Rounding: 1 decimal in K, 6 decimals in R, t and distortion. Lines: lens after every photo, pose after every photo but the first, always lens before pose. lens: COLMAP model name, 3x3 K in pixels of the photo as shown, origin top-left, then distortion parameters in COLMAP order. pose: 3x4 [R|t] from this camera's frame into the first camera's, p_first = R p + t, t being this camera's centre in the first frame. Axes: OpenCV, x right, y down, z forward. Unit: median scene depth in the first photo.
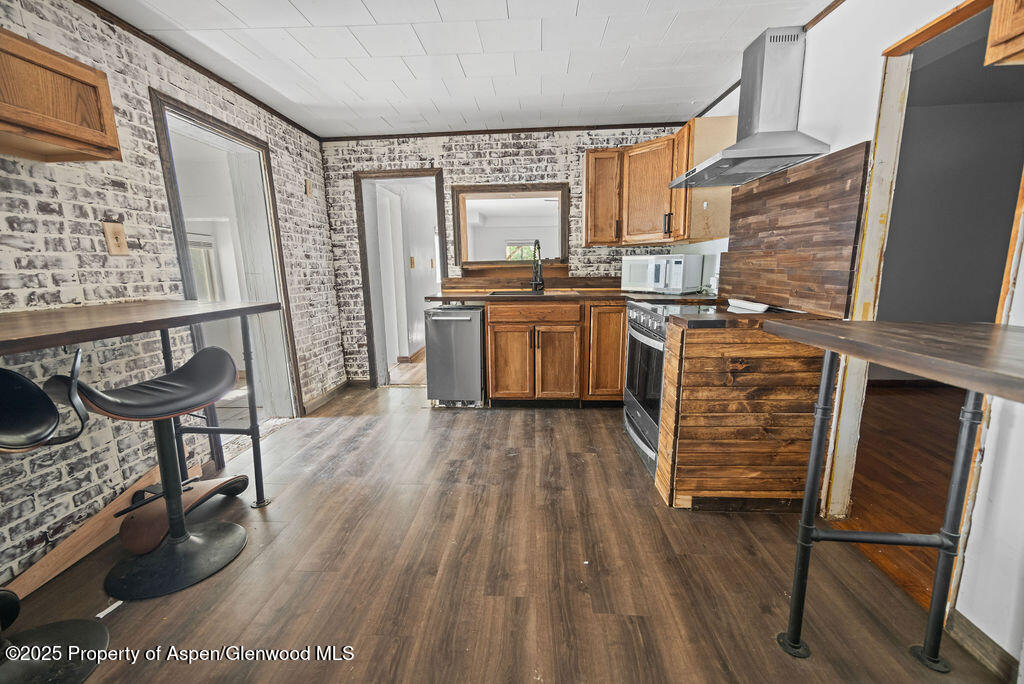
lens RADIAL K [[414.1, 0, 515.1], [0, 414.1, 339.8], [0, 0, 1]] dist [0.005239, -0.000482]
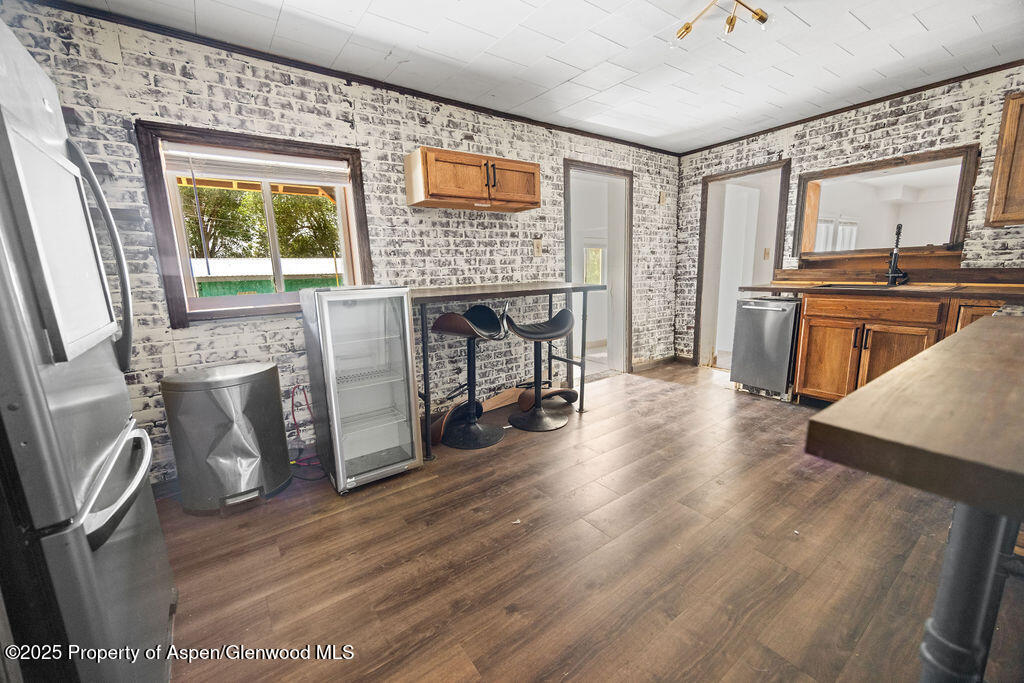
lens RADIAL K [[407.9, 0, 513.7], [0, 407.9, 341.7], [0, 0, 1]] dist [0.004076, -0.000335]
pose [[0.629564, 0.137133, -0.764751, 0.243842], [-0.117765, 0.989770, 0.080536, 0.022456], [0.767972, 0.039359, 0.639273, -0.134344]]
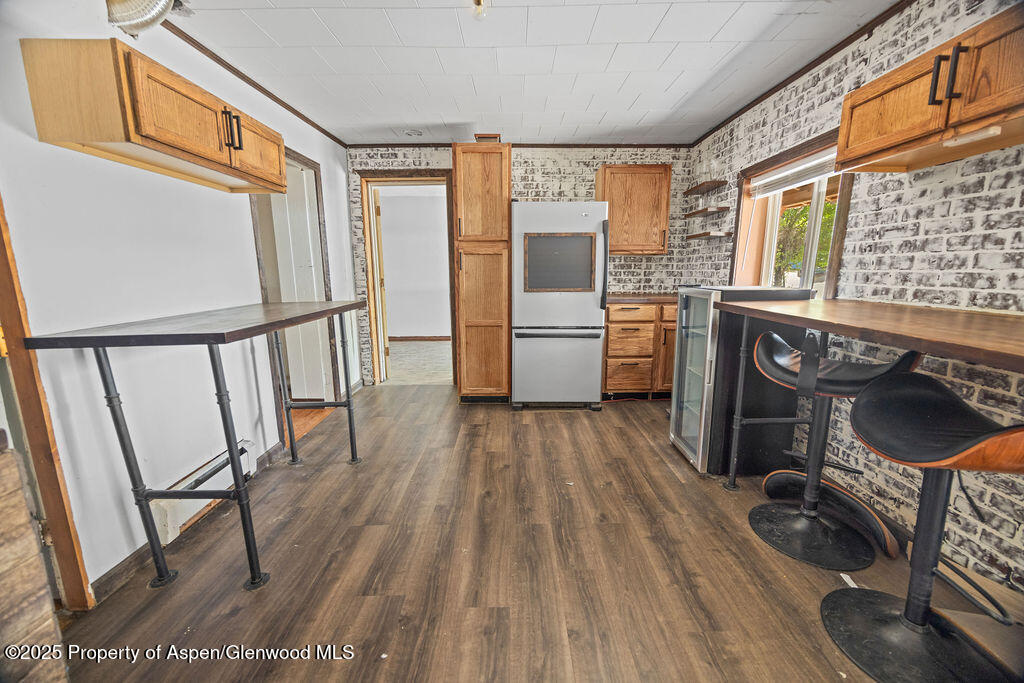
lens RADIAL K [[407.9, 0, 513.7], [0, 407.9, 341.7], [0, 0, 1]] dist [0.004076, -0.000335]
pose [[-0.998903, 0.027057, -0.038229, -0.029852], [0.012189, 0.938304, 0.345596, -0.141418], [0.045221, 0.344751, -0.937604, 0.761267]]
